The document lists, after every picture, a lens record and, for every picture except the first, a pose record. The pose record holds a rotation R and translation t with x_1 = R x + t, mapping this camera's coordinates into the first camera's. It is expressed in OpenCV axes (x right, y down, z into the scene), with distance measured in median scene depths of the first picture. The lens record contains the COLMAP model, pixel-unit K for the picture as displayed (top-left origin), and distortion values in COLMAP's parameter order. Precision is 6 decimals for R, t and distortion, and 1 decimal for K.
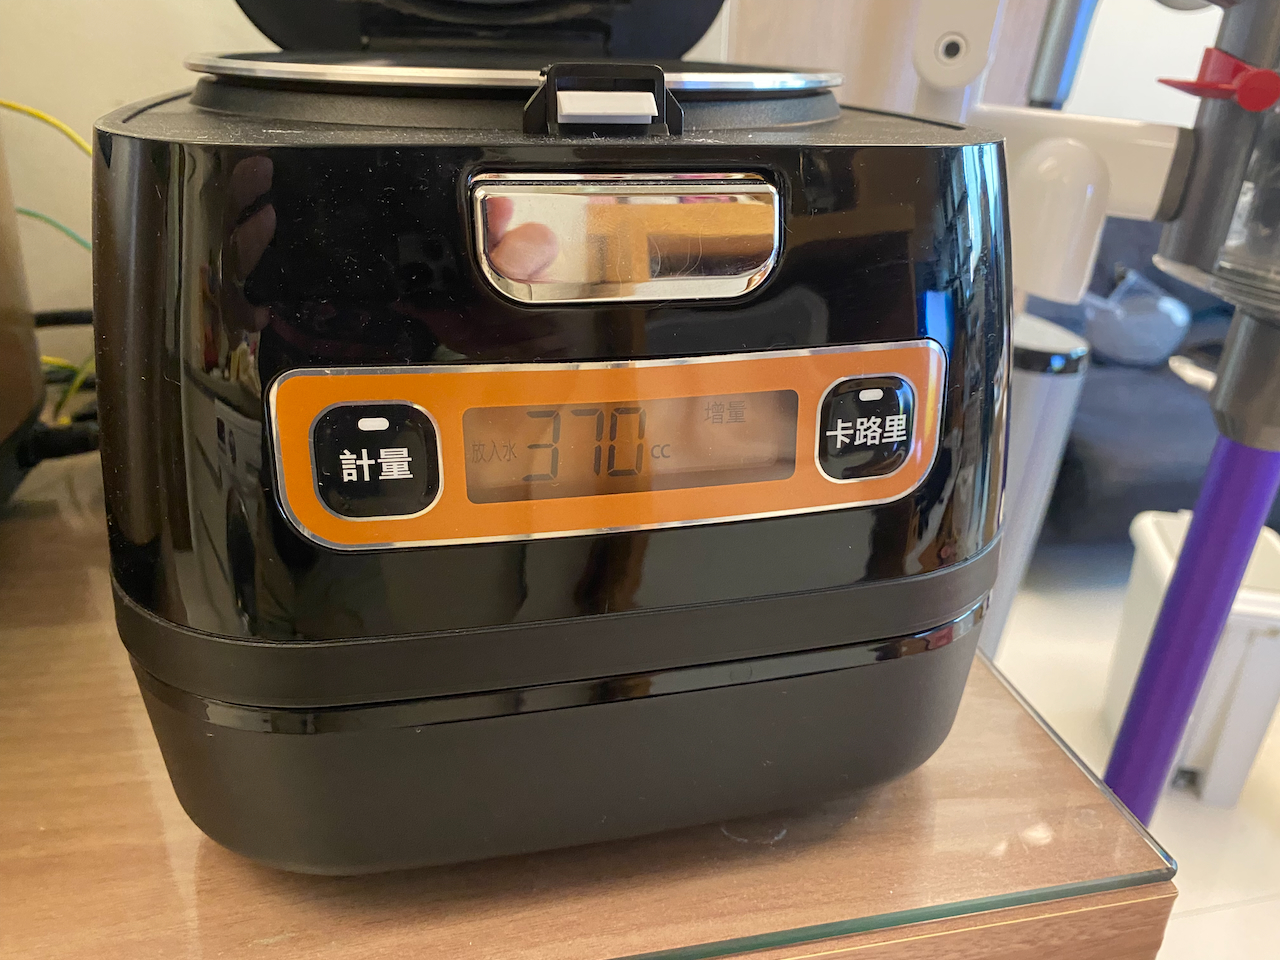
lens RADIAL K [[970.7, 0, 651.5], [0, 970.7, 464.5], [0, 0, 1]] dist [0.005100, -0.013418]
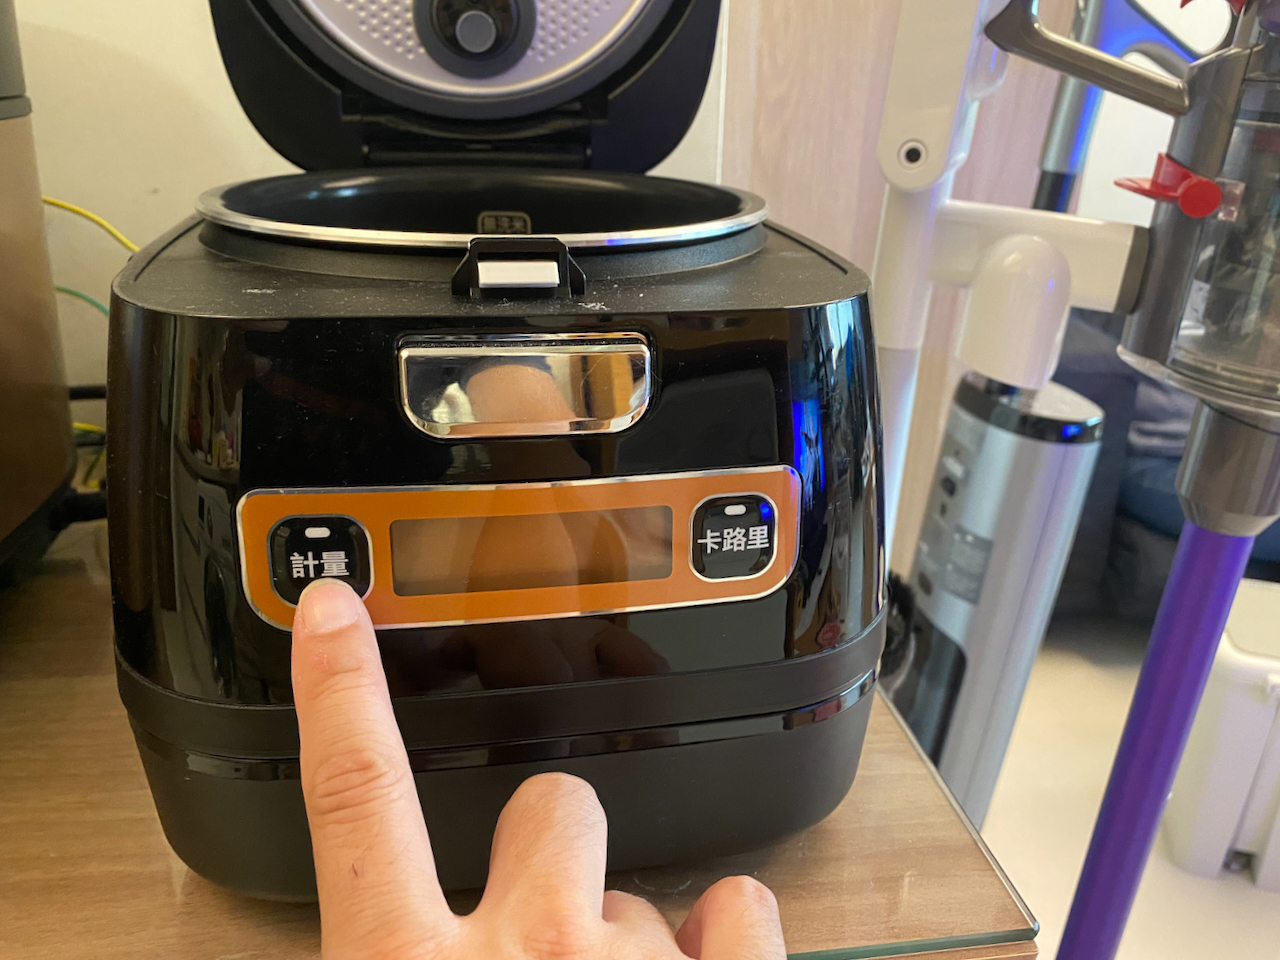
lens RADIAL K [[1021.6, 0, 654.6], [0, 1021.6, 471.1], [0, 0, 1]] dist [0.017584, -0.029694]
pose [[0.998554, 0.017765, -0.050747, 0.186077], [-0.019668, 0.999112, -0.037262, -0.069367], [0.050040, 0.038207, 0.998016, -0.262534]]
